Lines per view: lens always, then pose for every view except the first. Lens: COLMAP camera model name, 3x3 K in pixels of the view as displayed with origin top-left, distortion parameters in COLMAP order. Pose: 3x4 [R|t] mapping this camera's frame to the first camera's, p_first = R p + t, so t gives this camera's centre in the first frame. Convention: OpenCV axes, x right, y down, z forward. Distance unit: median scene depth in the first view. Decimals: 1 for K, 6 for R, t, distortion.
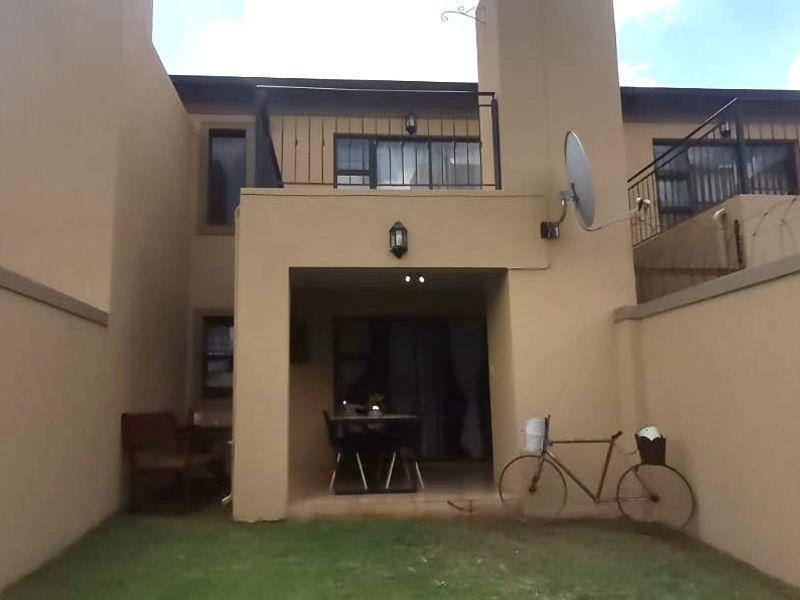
lens RADIAL K [[635.8, 0, 400.0], [0, 635.8, 300.0], [0, 0, 1]] dist [0.022501, 0.005907]
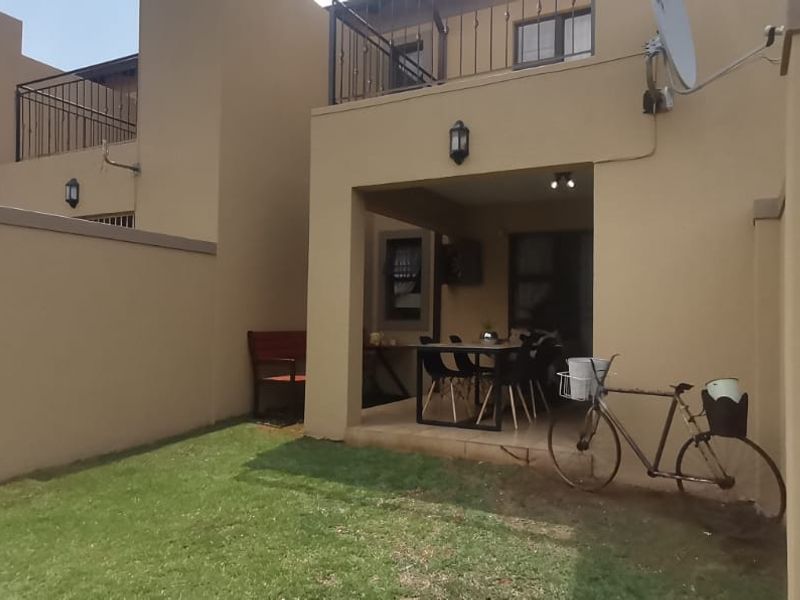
lens RADIAL K [[635.8, 0, 400.0], [0, 635.8, 300.0], [0, 0, 1]] dist [0.022501, 0.005907]
pose [[0.827155, 0.008571, -0.561909, 0.441871], [0.063844, 0.991977, 0.109113, 0.017533], [0.558336, -0.126128, 0.819971, 0.242171]]
